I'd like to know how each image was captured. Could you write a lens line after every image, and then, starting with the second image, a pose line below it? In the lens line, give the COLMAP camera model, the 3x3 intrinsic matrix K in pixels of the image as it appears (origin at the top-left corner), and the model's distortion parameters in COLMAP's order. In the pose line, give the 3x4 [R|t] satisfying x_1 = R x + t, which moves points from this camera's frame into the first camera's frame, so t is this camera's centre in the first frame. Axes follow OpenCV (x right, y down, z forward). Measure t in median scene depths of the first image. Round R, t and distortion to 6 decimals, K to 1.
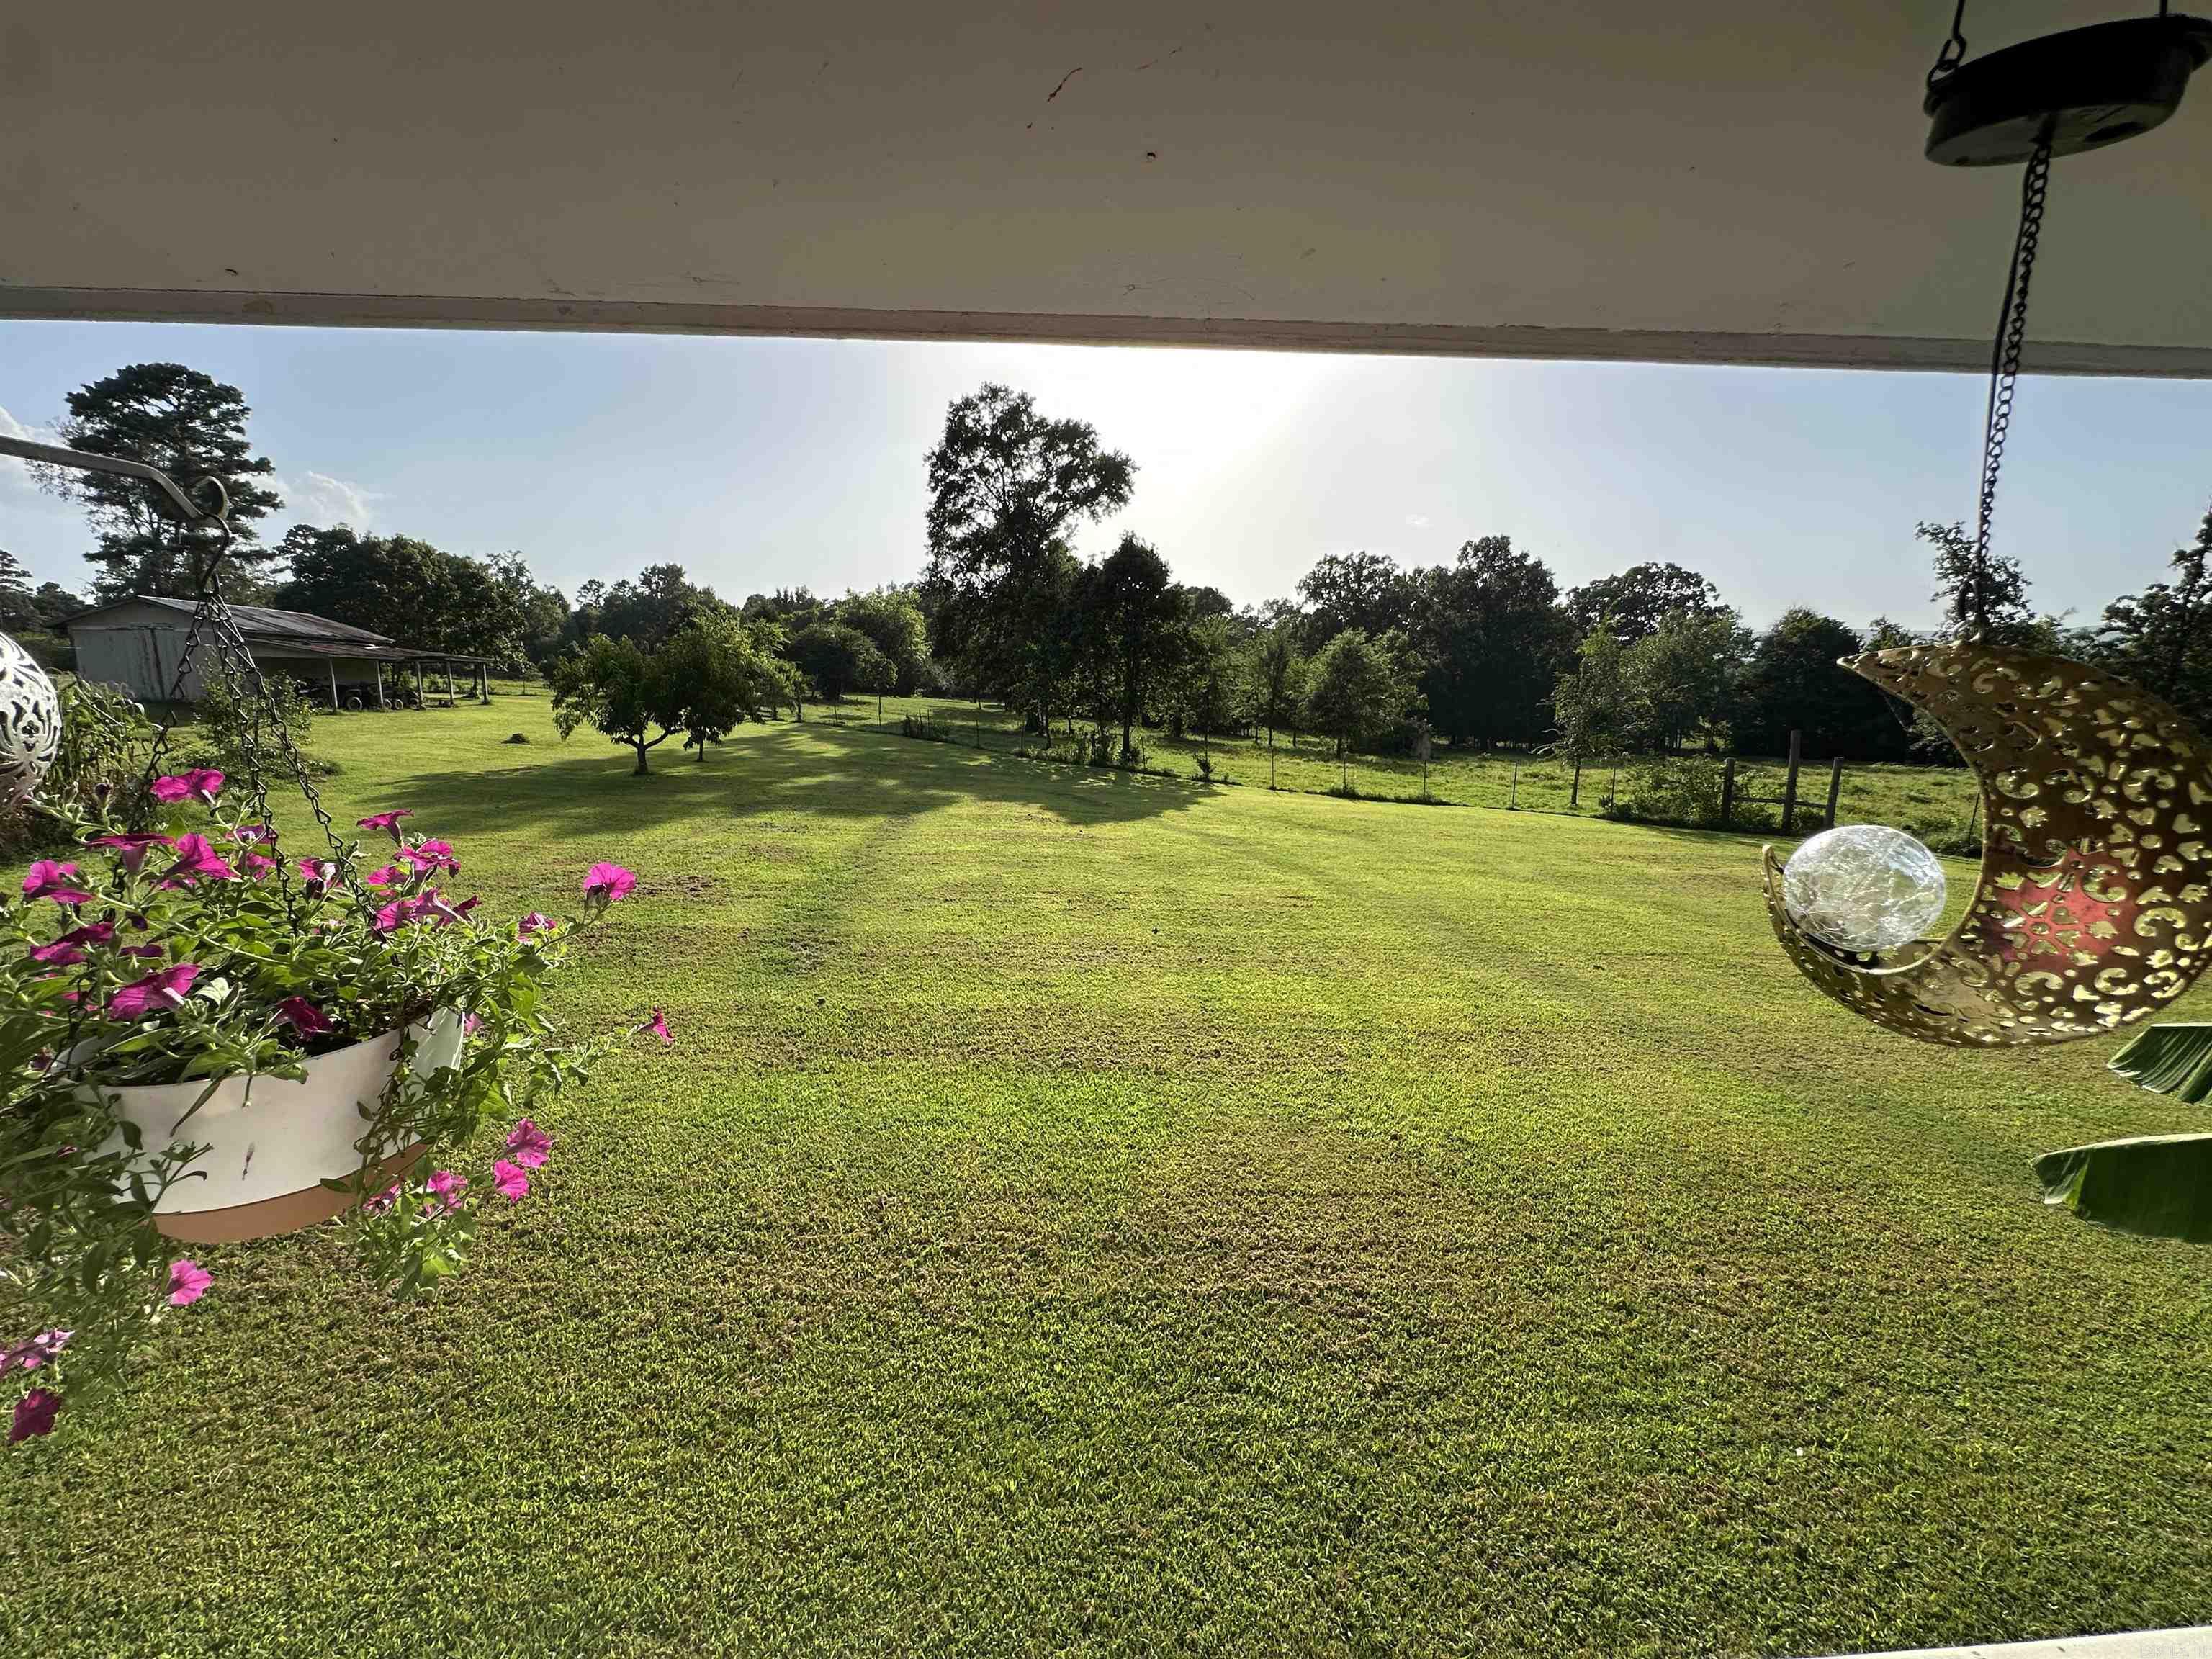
lens RADIAL K [[907.8, 0, 1155.0], [0, 907.8, 847.4], [0, 0, 1]] dist [-0.015480, -0.000668]
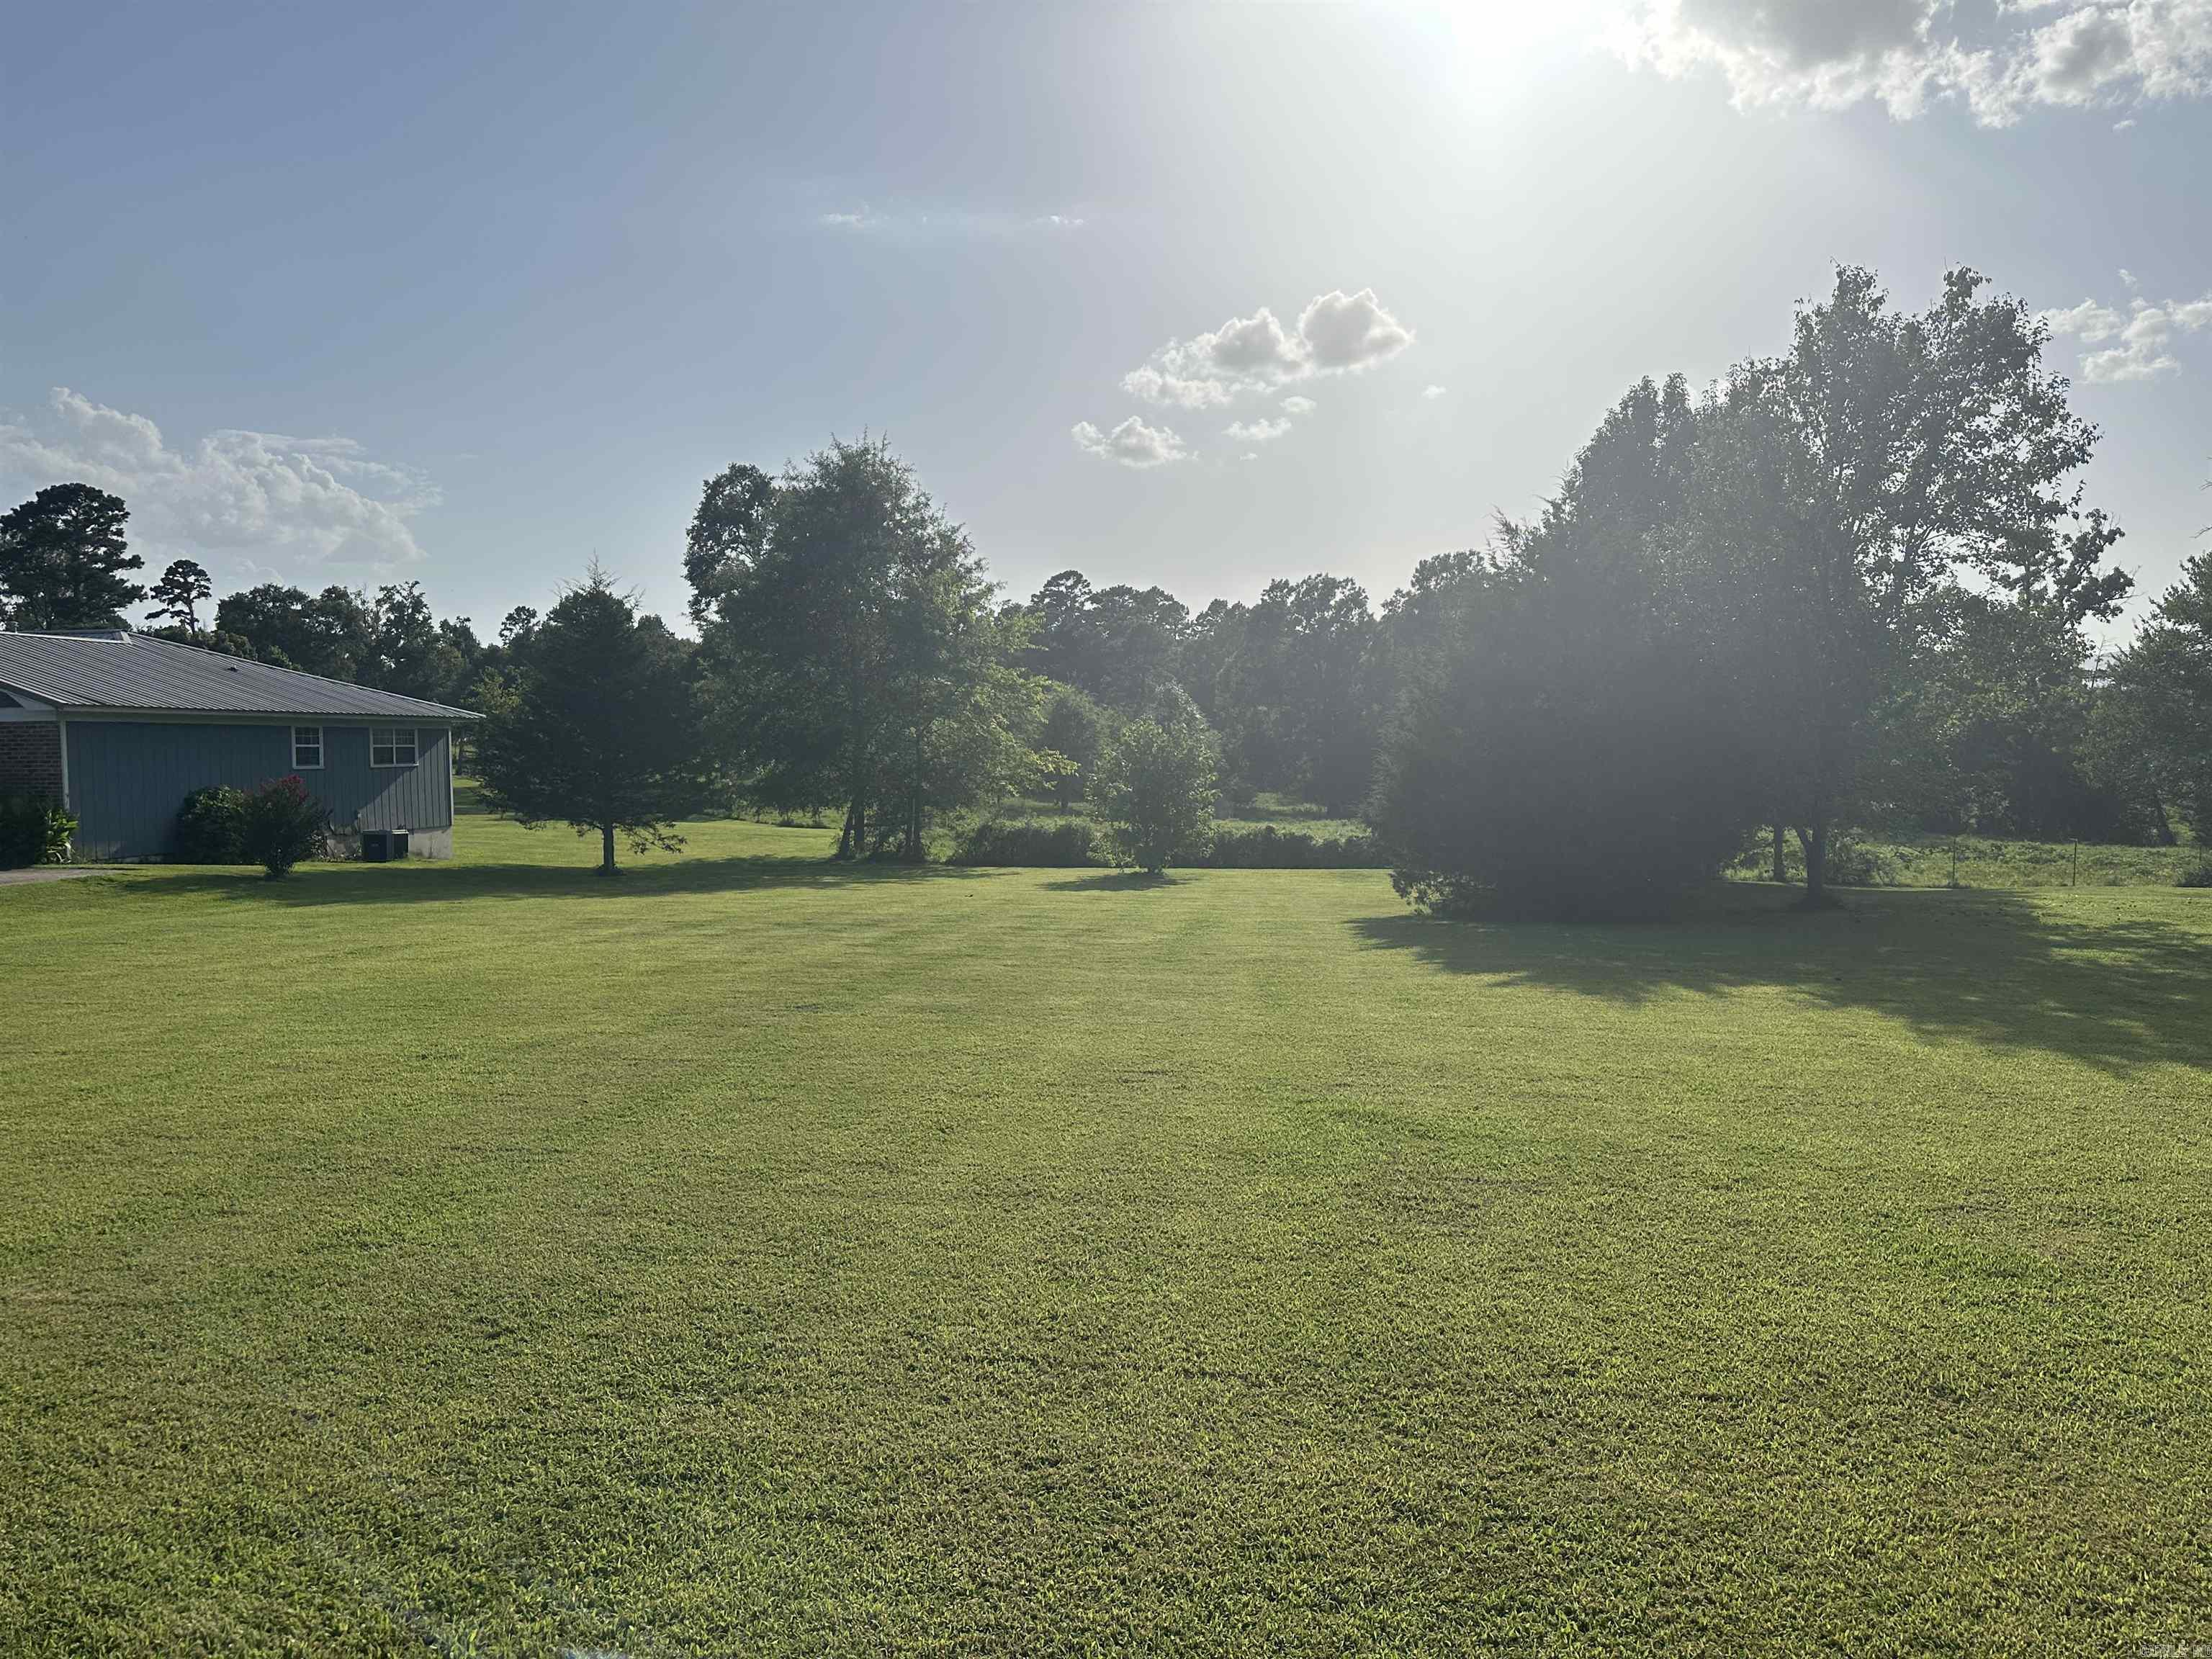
lens RADIAL K [[1544.6, 0, 1122.0], [0, 1544.6, 818.7], [0, 0, 1]] dist [0.055734, -0.081696]
pose [[0.977723, -0.004366, -0.209854, 0.638002], [-0.021338, 0.992537, -0.120064, 0.107512], [0.208812, 0.121867, 0.970333, -0.619875]]
